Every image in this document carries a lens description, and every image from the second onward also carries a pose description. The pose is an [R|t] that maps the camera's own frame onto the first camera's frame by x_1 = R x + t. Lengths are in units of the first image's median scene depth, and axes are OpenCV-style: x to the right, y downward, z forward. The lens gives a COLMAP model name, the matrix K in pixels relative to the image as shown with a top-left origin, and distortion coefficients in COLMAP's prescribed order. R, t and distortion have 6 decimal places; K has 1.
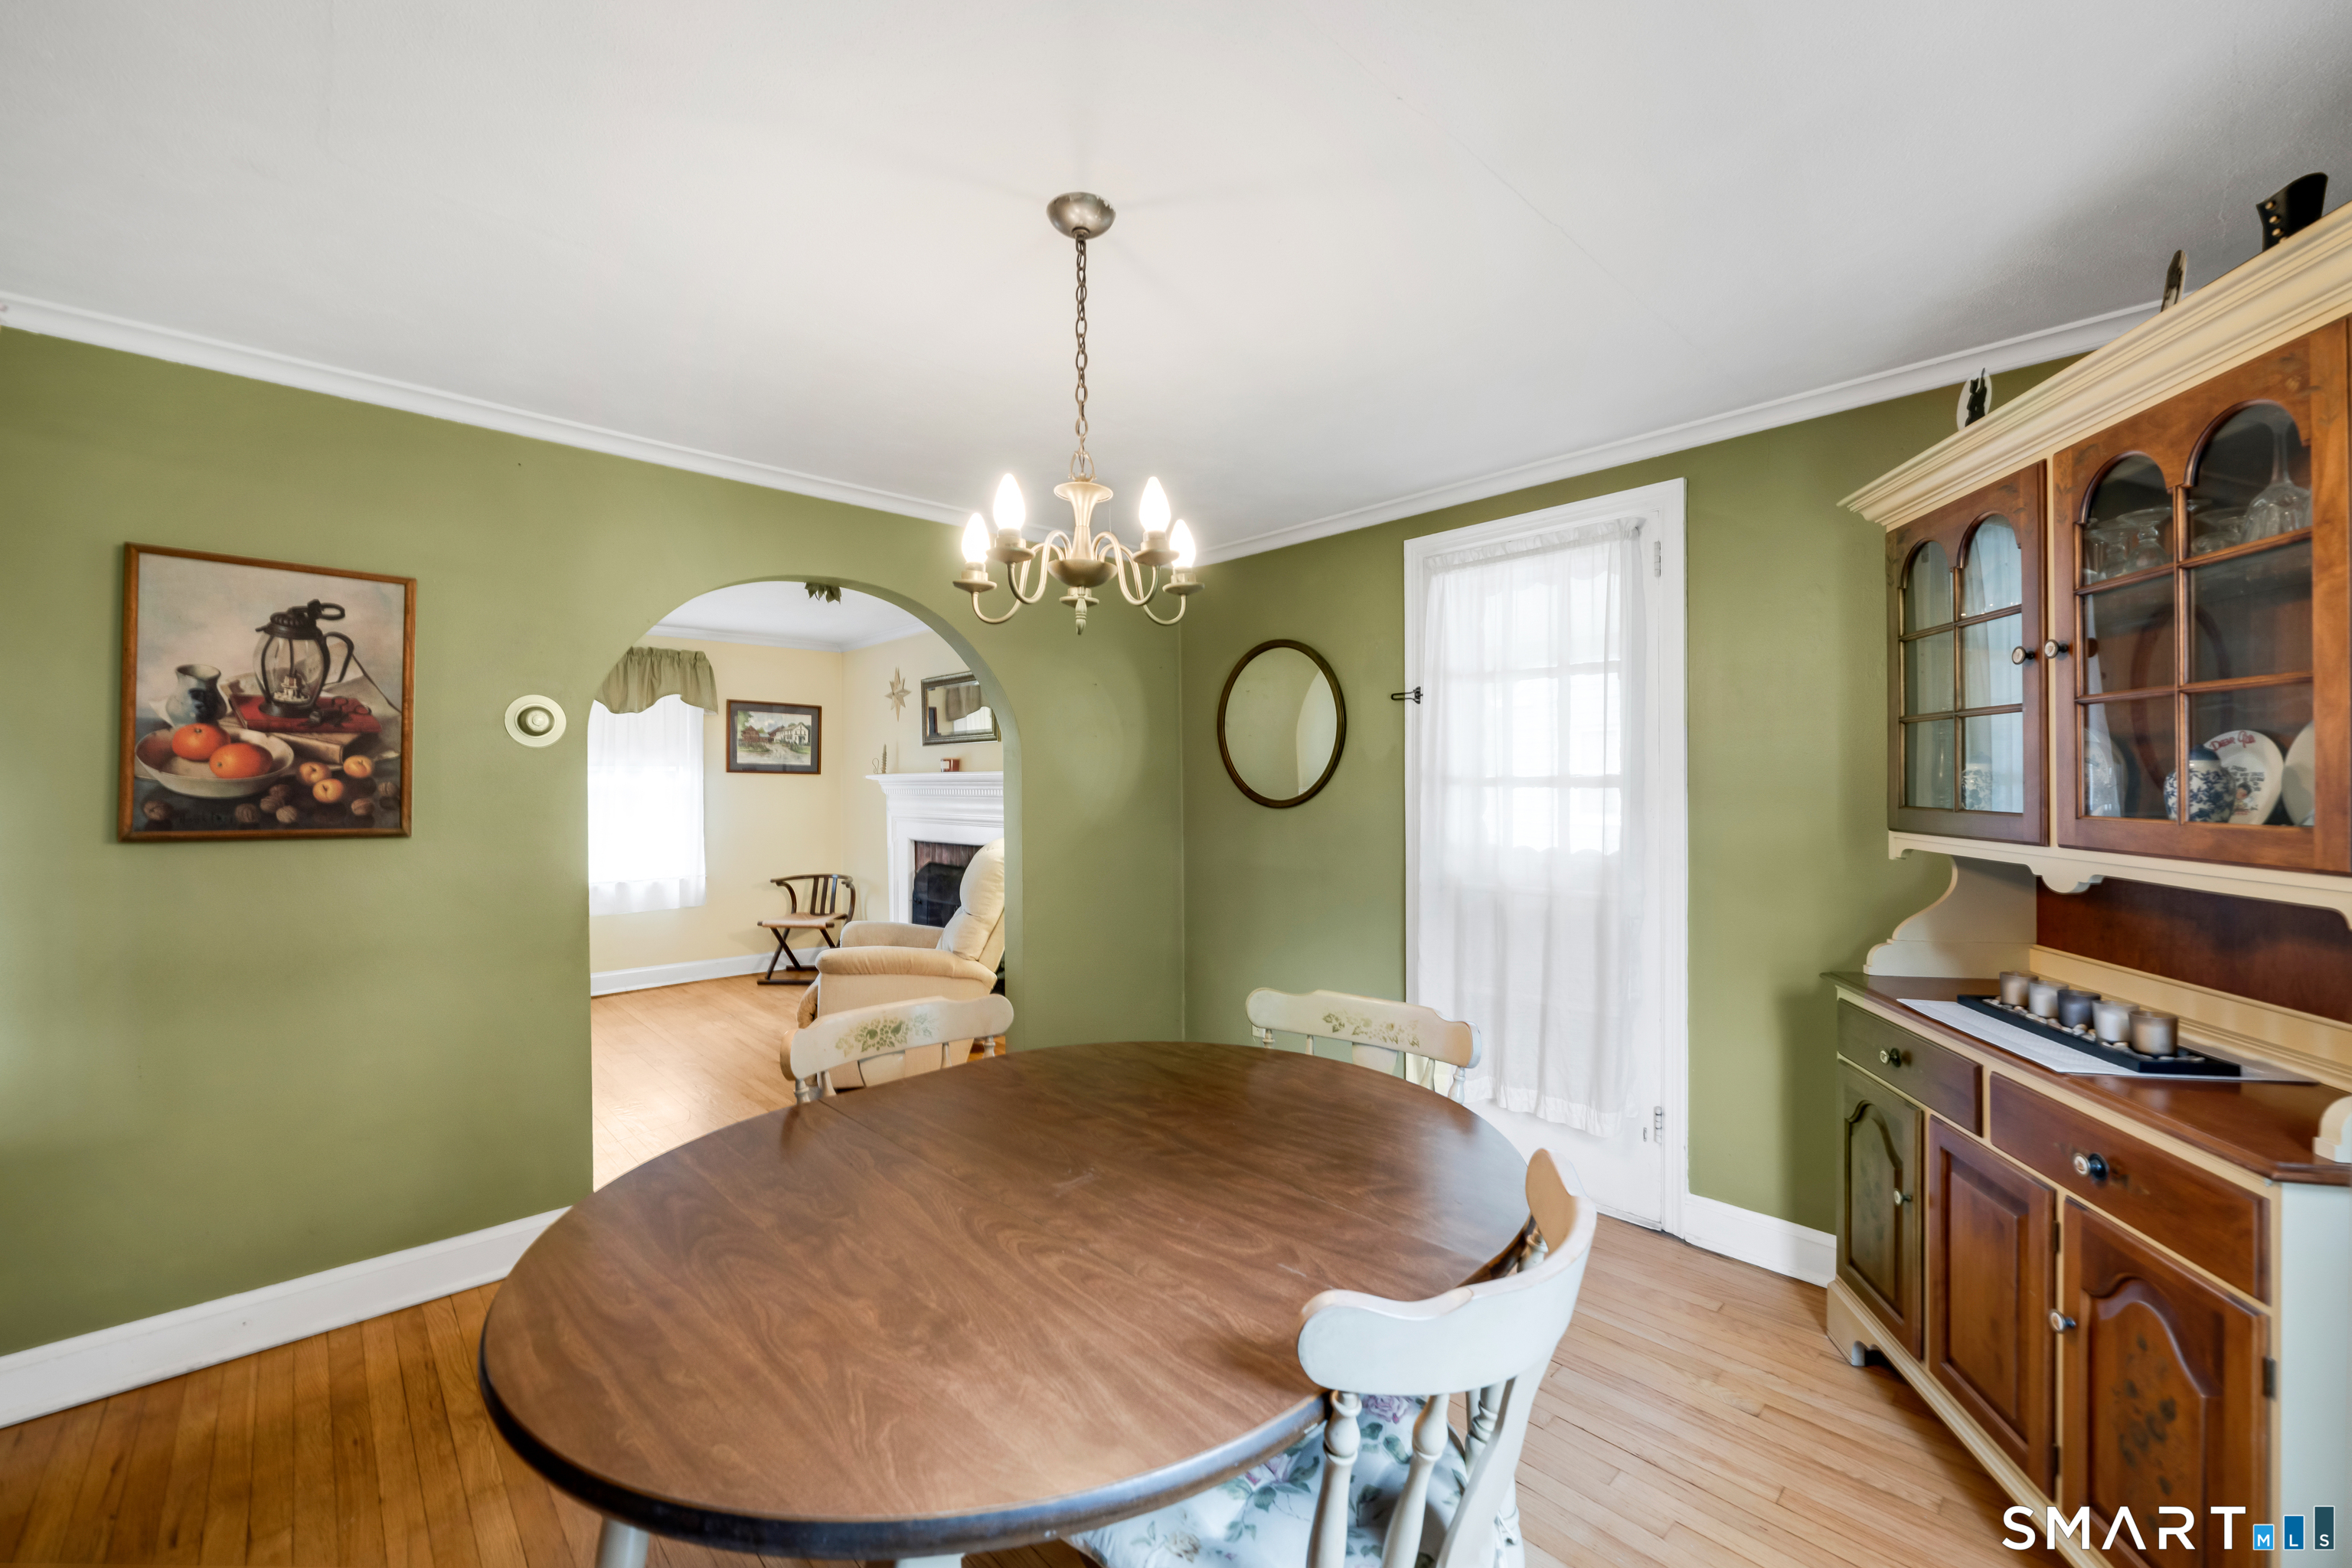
lens RADIAL K [[952.6, 0, 1176.0], [0, 952.6, 784.0], [0, 0, 1]] dist [-0.000440, -0.000077]
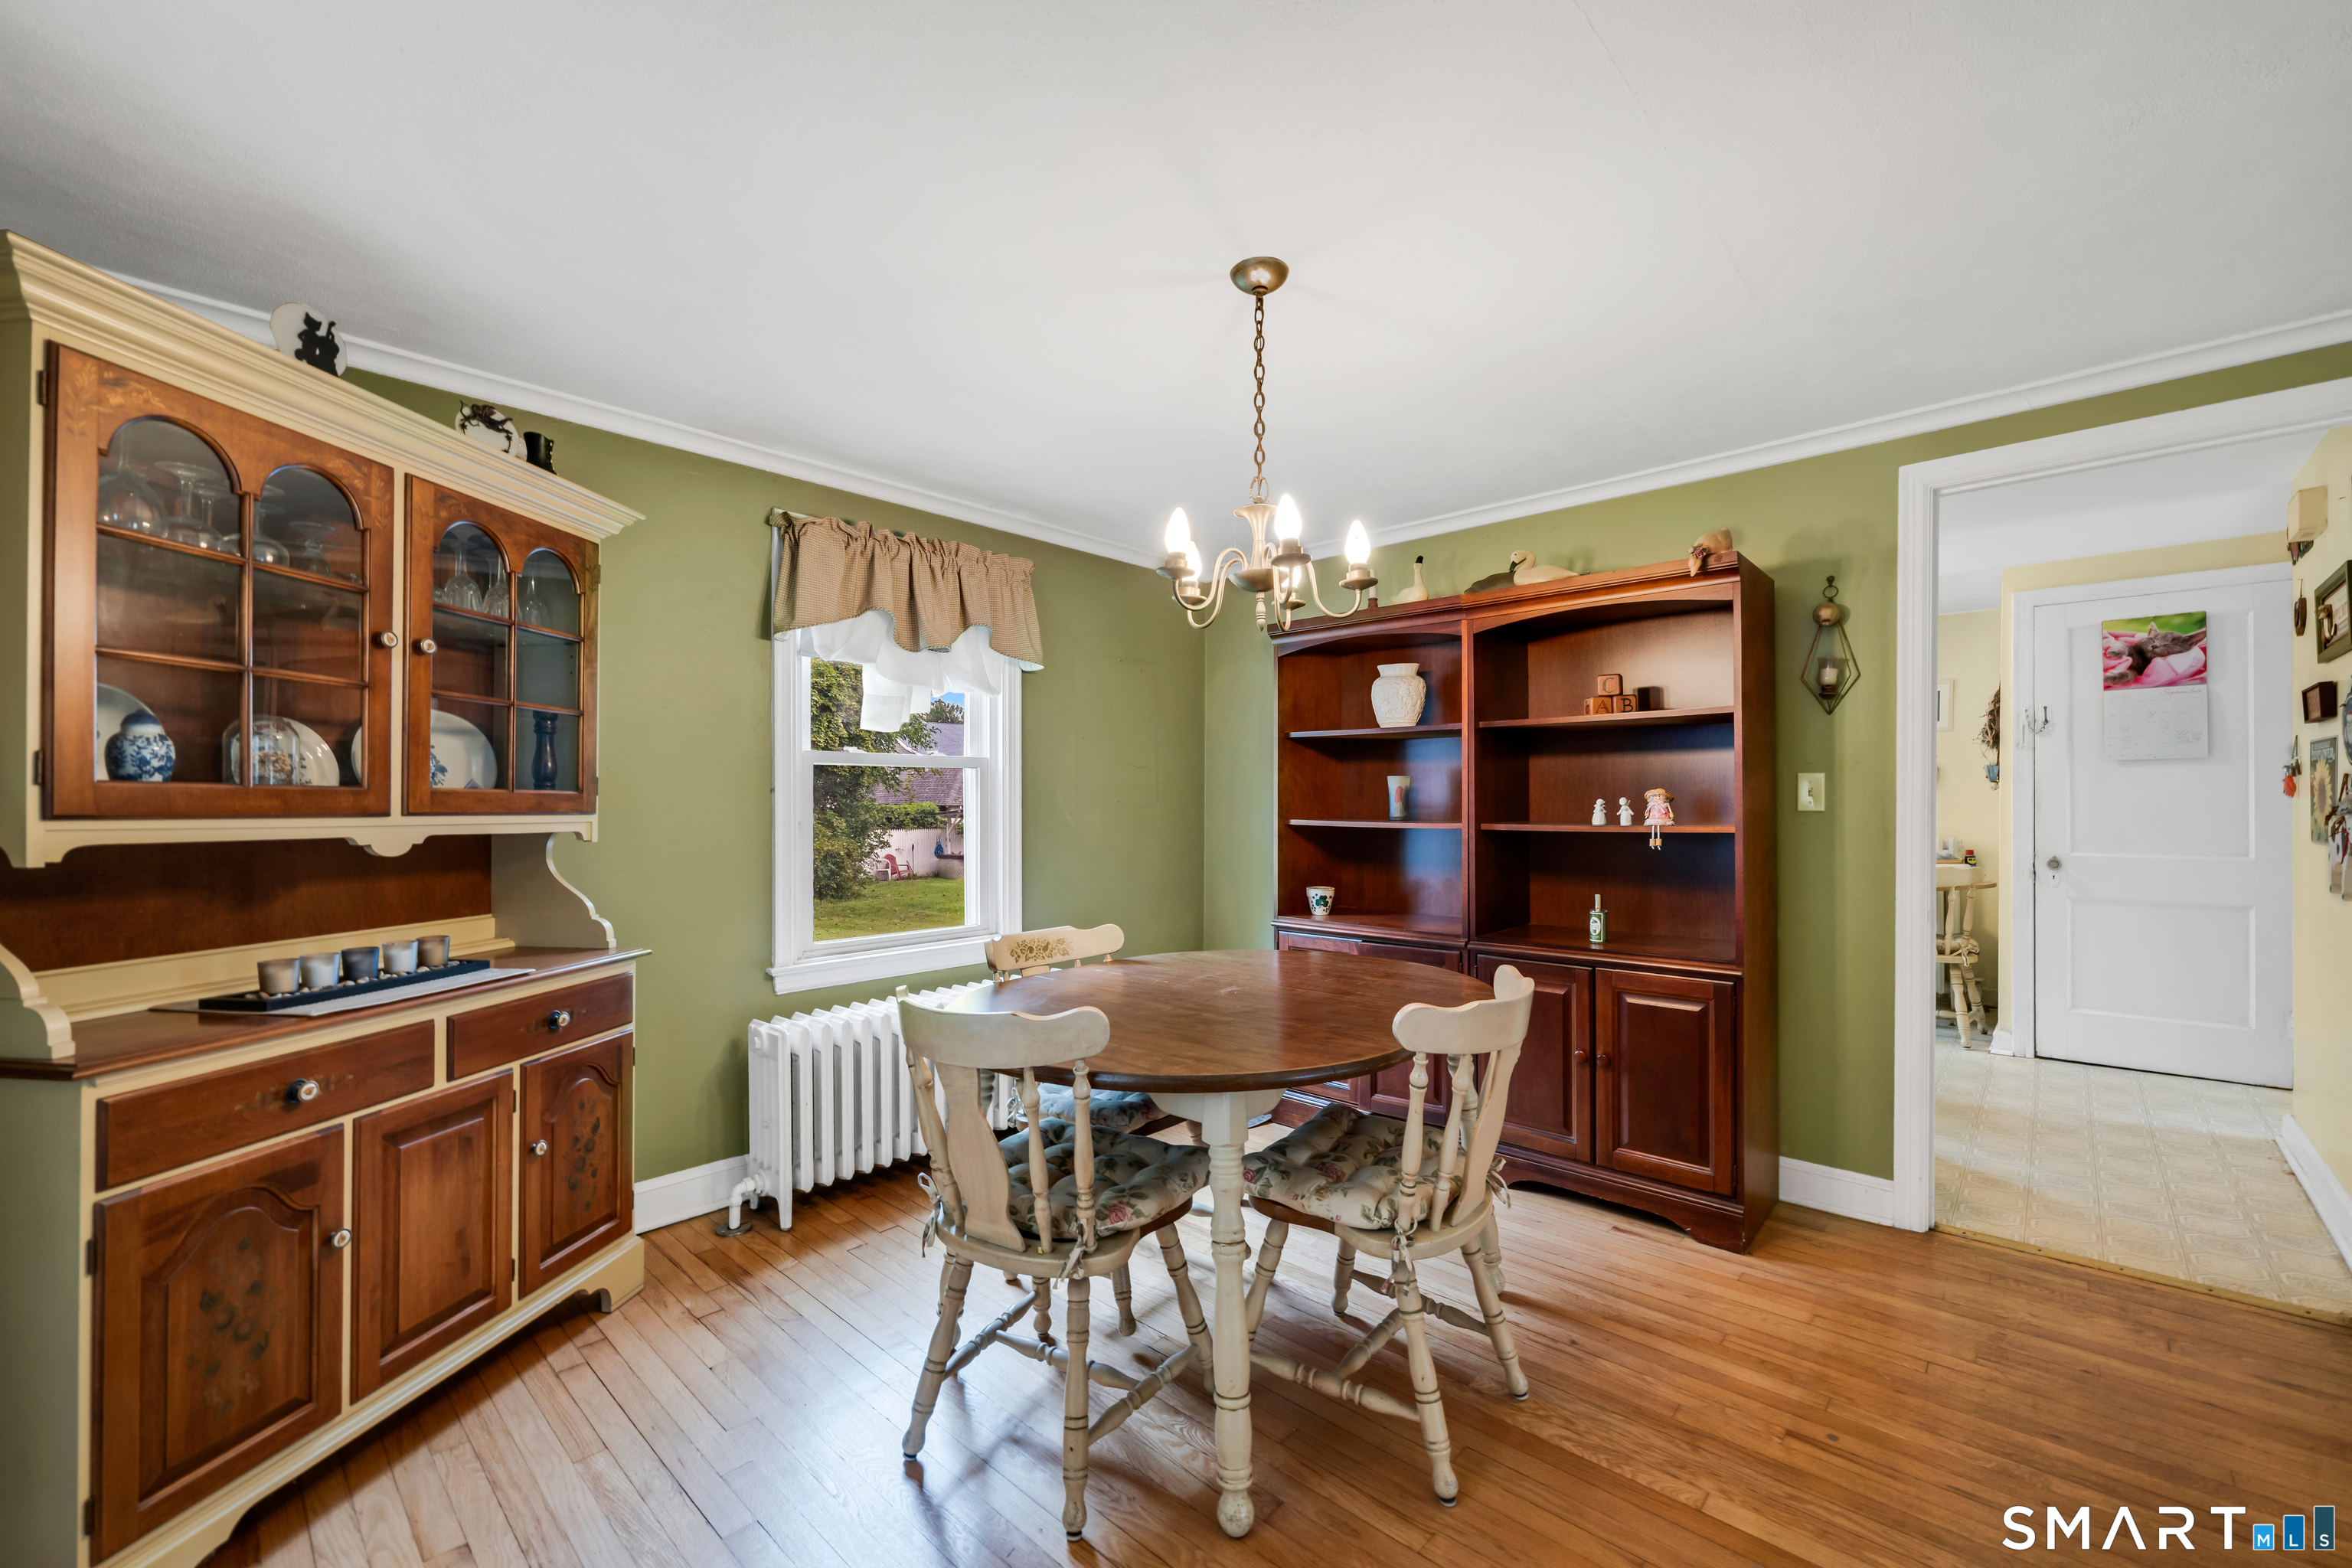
lens RADIAL K [[952.6, 0, 1176.0], [0, 952.6, 784.0], [0, 0, 1]] dist [-0.000440, -0.000077]
pose [[-0.999585, 0.001268, 0.028773, -0.027806], [0.000659, 0.999776, -0.021167, 0.054274], [-0.028794, -0.021139, -0.999362, 2.130985]]
